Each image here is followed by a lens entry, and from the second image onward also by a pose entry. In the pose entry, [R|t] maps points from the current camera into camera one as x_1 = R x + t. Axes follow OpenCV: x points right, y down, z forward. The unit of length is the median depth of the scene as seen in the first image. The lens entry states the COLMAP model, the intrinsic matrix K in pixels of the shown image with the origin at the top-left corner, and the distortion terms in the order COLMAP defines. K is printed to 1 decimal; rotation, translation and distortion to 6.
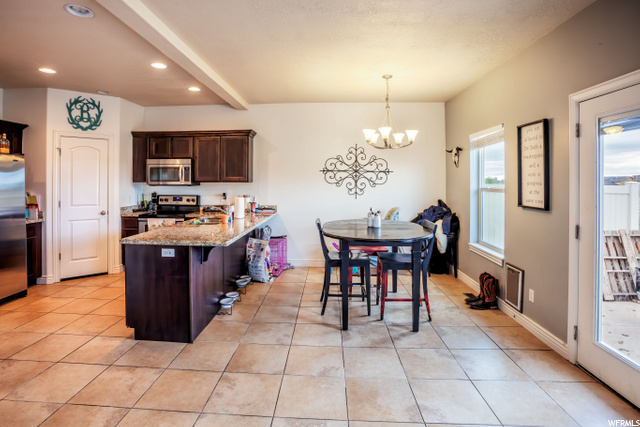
lens RADIAL K [[341.3, 0, 317.9], [0, 341.3, 178.2], [0, 0, 1]] dist [-0.063834, 0.044269]
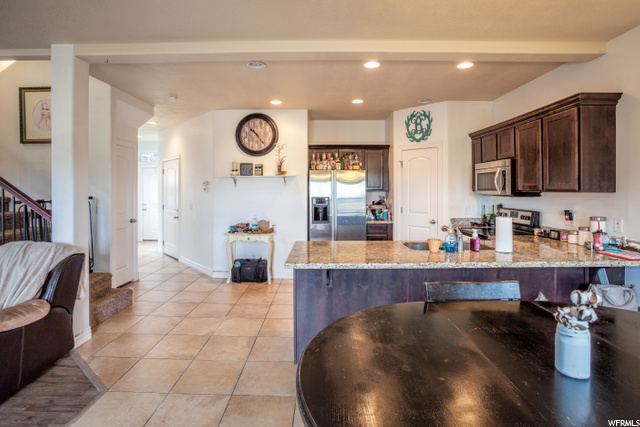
lens RADIAL K [[341.3, 0, 317.9], [0, 341.3, 178.2], [0, 0, 1]] dist [-0.063834, 0.044269]
pose [[0.028203, -0.030322, -0.999142, 0.369900], [0.008151, 0.999514, -0.030104, 0.001829], [0.999569, -0.007295, 0.028437, 0.663110]]
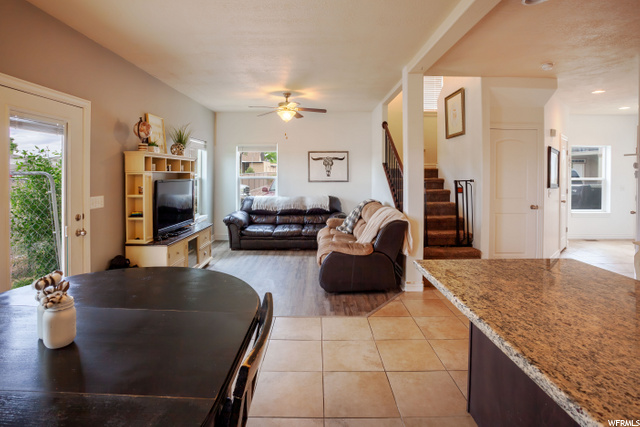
lens RADIAL K [[341.3, 0, 317.9], [0, 341.3, 178.2], [0, 0, 1]] dist [-0.063834, 0.044269]
pose [[-0.999412, -0.005448, -0.033854, -0.027901], [-0.005739, 0.999947, 0.008521, 0.007130], [0.033806, 0.008710, -0.999390, 1.066442]]
